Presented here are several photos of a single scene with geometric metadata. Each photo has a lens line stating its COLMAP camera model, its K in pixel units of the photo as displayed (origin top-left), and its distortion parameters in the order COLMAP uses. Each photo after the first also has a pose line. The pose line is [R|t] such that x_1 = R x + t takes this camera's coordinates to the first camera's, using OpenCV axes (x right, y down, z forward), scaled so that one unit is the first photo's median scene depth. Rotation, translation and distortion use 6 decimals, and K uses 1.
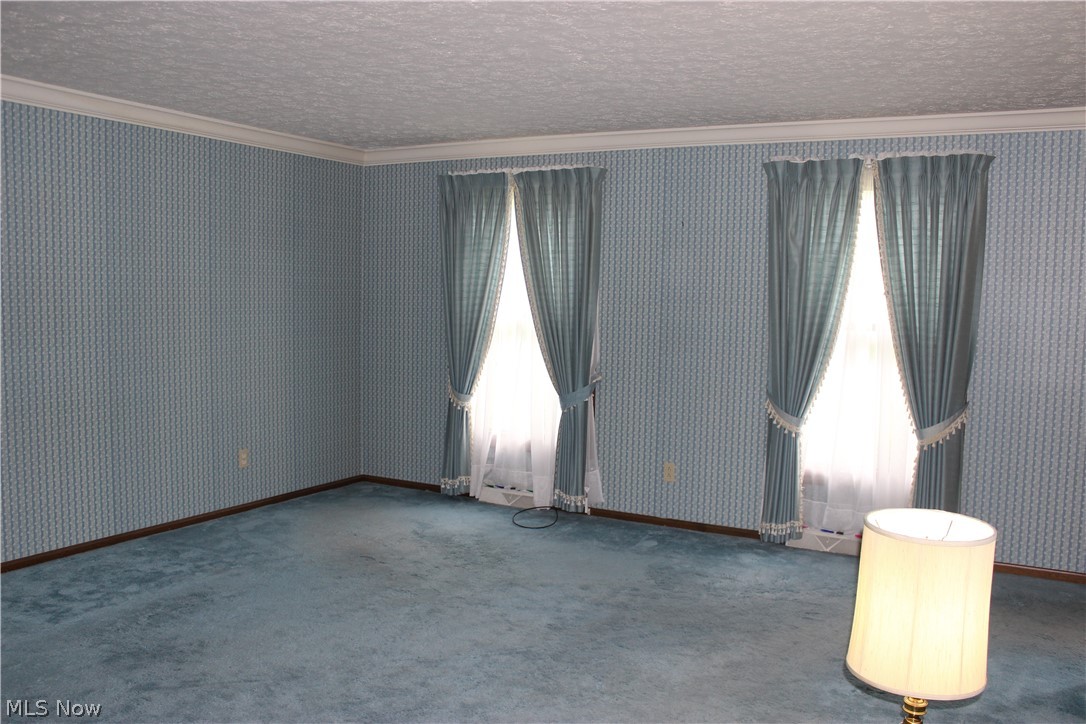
lens RADIAL K [[925.8, 0, 538.4], [0, 925.8, 377.4], [0, 0, 1]] dist [-0.147877, 0.164634]
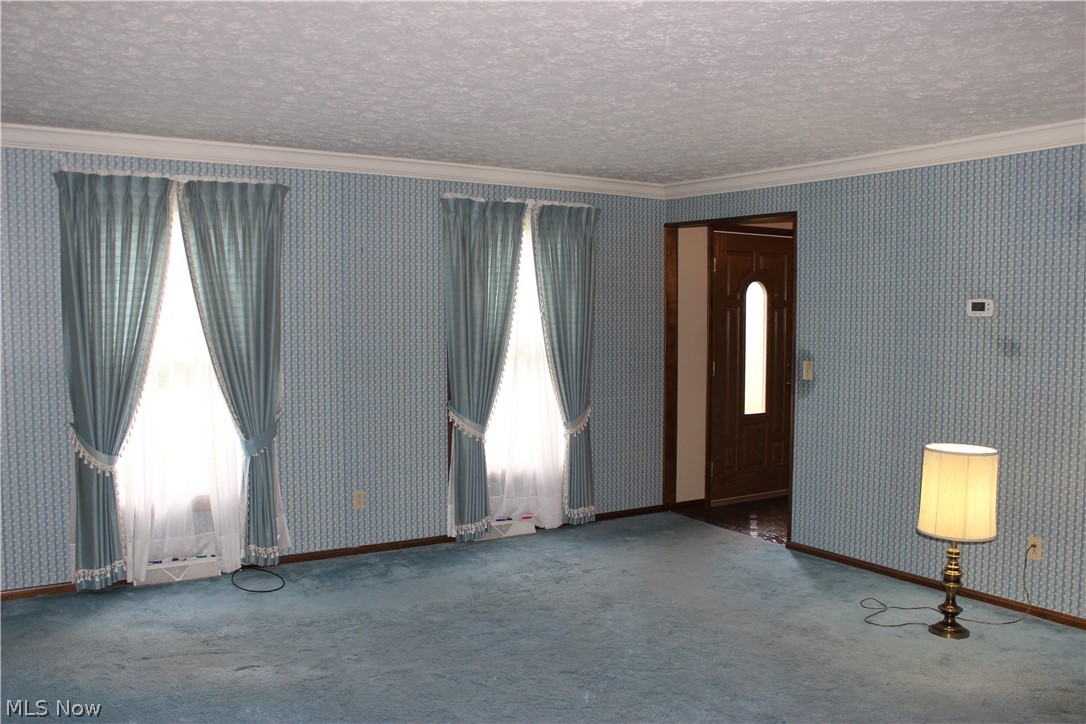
lens RADIAL K [[925.8, 0, 538.4], [0, 925.8, 377.4], [0, 0, 1]] dist [-0.147877, 0.164634]
pose [[0.495367, -0.076397, 0.865318, -0.616077], [0.091974, 0.995139, 0.035207, -0.045652], [-0.863801, 0.062146, 0.499985, 0.334654]]
